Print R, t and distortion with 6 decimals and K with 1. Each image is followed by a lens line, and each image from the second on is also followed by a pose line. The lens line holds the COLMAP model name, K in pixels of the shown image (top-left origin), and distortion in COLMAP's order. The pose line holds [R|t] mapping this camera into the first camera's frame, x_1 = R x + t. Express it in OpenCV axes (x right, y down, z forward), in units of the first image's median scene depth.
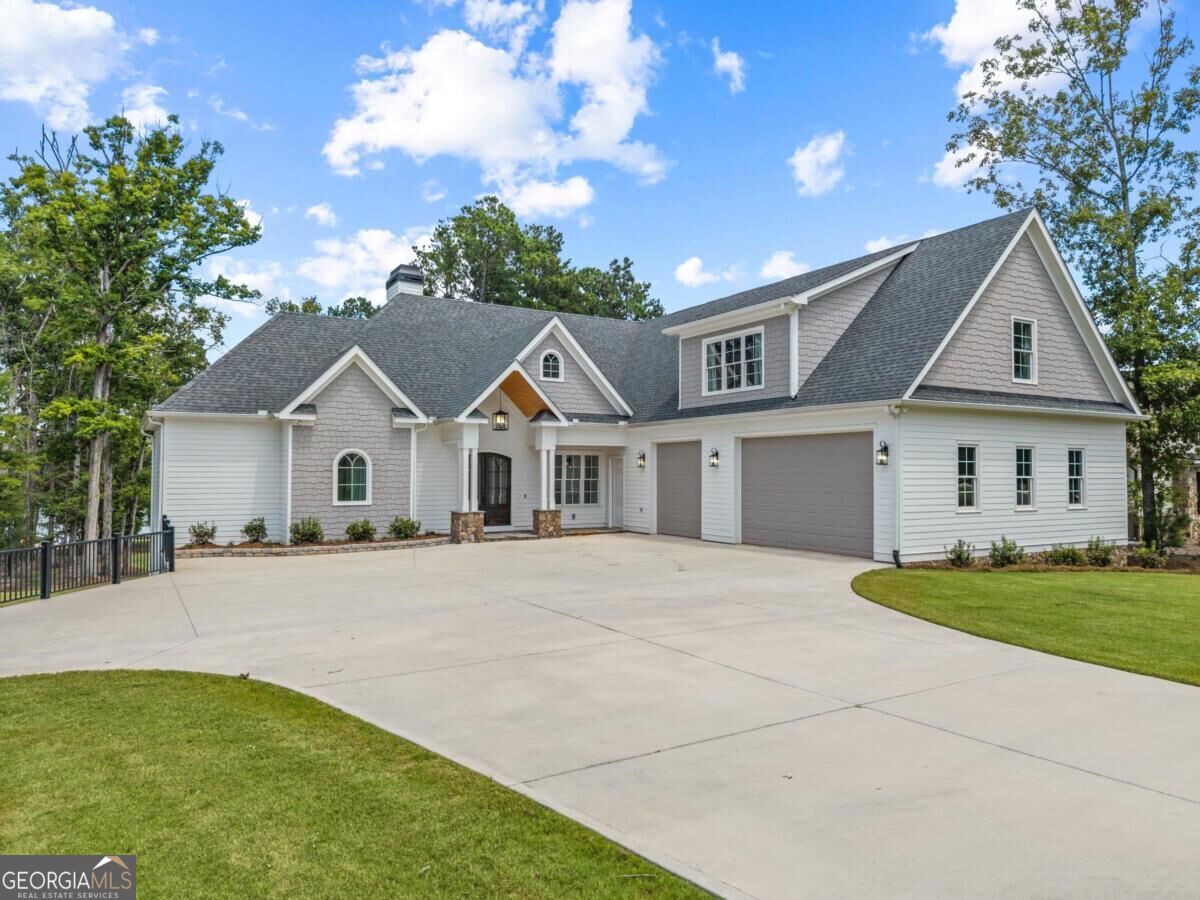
lens RADIAL K [[801.9, 0, 598.9], [0, 801.9, 446.9], [0, 0, 1]] dist [0.039362, -0.042648]
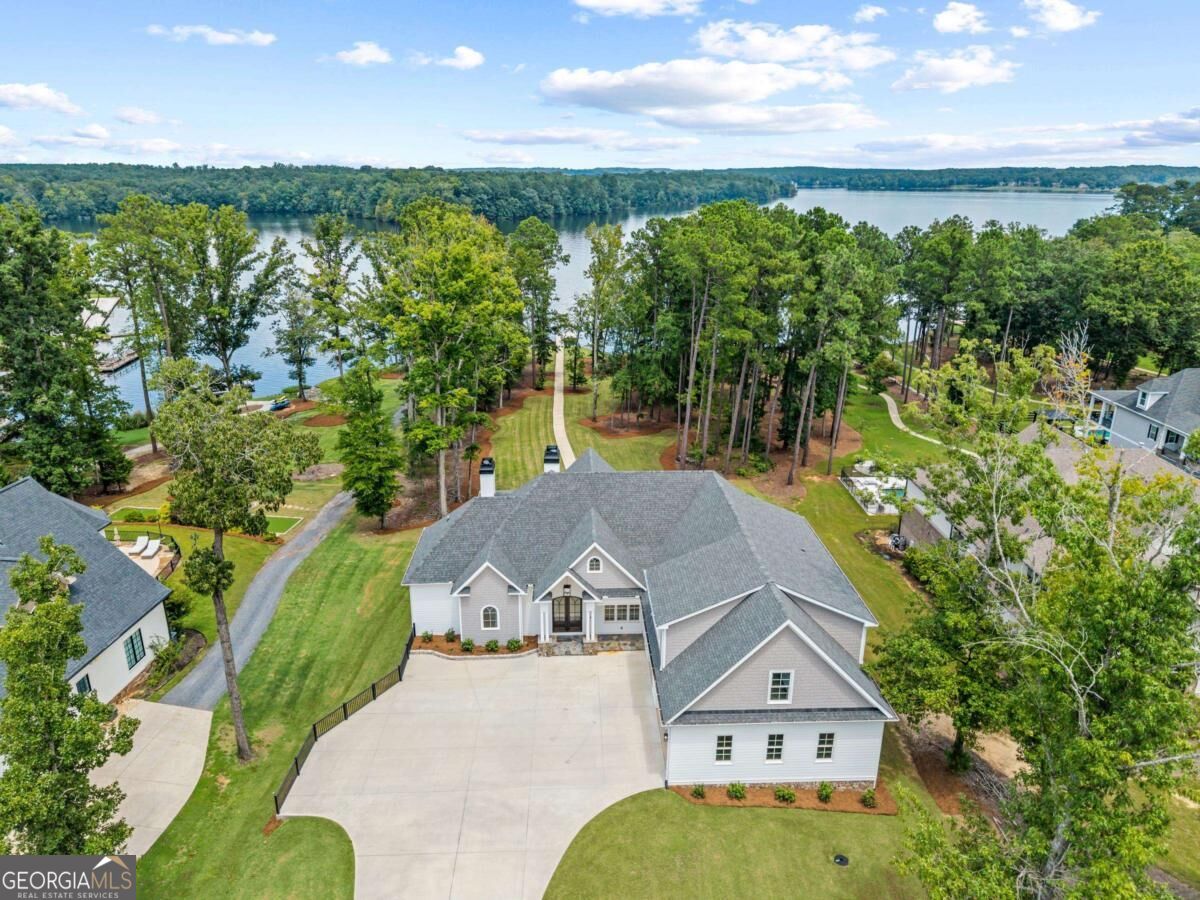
lens RADIAL K [[805.1, 0, 598.7], [0, 805.1, 447.6], [0, 0, 1]] dist [0.014109, -0.006467]
pose [[0.878094, 0.154013, -0.453025, 0.714161], [0.016410, 0.936533, 0.350196, -0.972216], [0.478207, -0.314939, 0.819836, -0.351742]]
